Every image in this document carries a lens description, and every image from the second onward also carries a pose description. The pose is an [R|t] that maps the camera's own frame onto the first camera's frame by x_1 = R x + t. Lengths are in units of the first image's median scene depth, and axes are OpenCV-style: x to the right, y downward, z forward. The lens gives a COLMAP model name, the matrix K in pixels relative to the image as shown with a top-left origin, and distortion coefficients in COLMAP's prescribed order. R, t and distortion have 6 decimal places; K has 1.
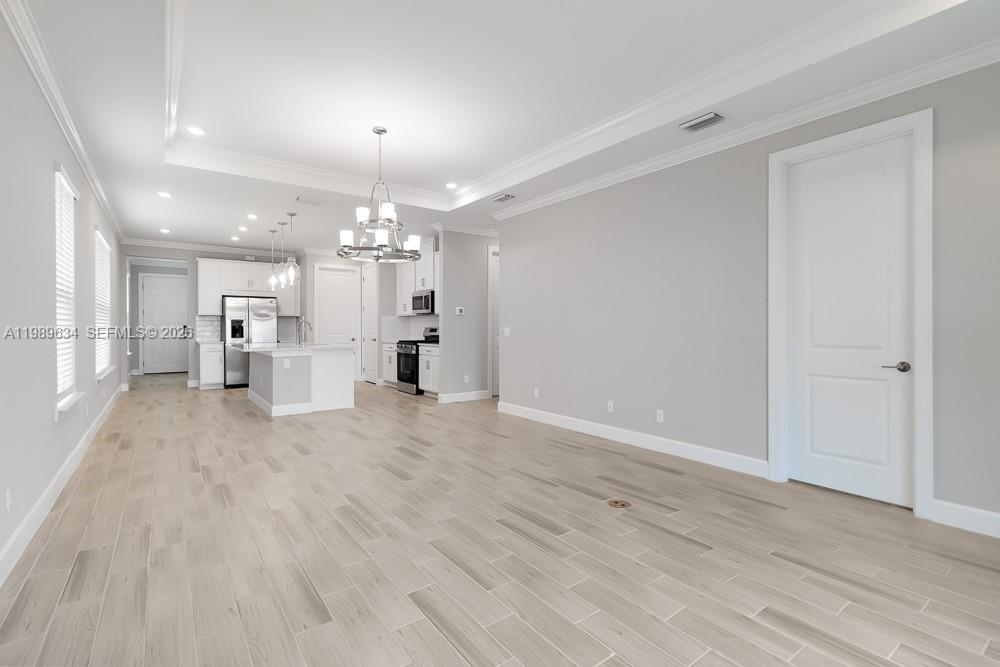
lens RADIAL K [[462.9, 0, 507.8], [0, 462.9, 331.5], [0, 0, 1]] dist [0.002692, 0.000456]
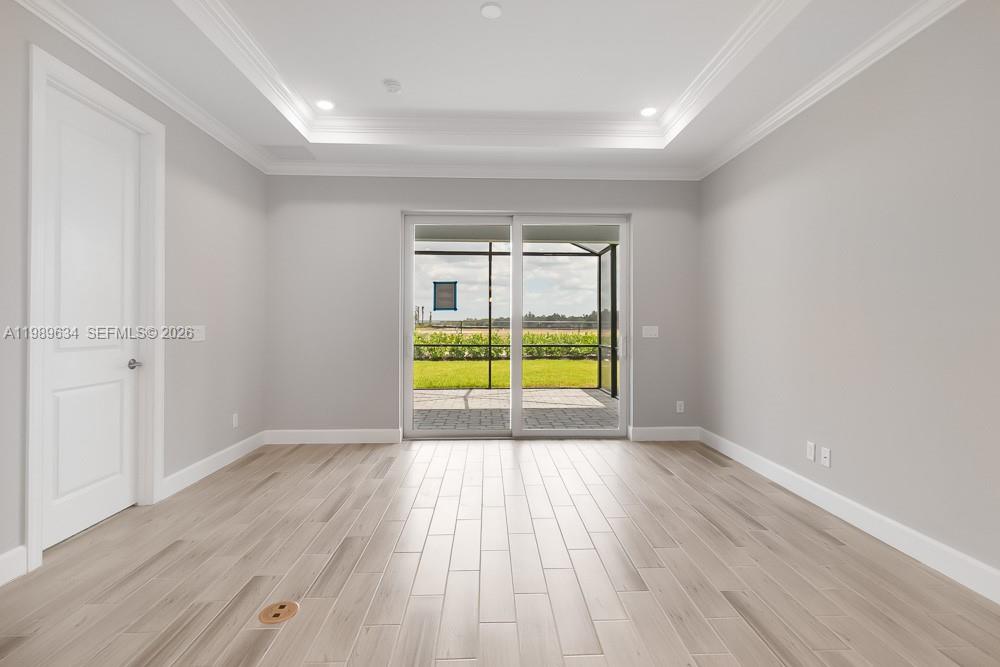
lens RADIAL K [[471.2, 0, 502.6], [0, 471.2, 323.5], [0, 0, 1]] dist [0.001308, 0.000063]
pose [[-0.821032, -0.001078, 0.570881, -0.141798], [0.001983, 0.999987, 0.004741, -0.004936], [-0.570878, 0.005025, -0.821019, 0.530562]]
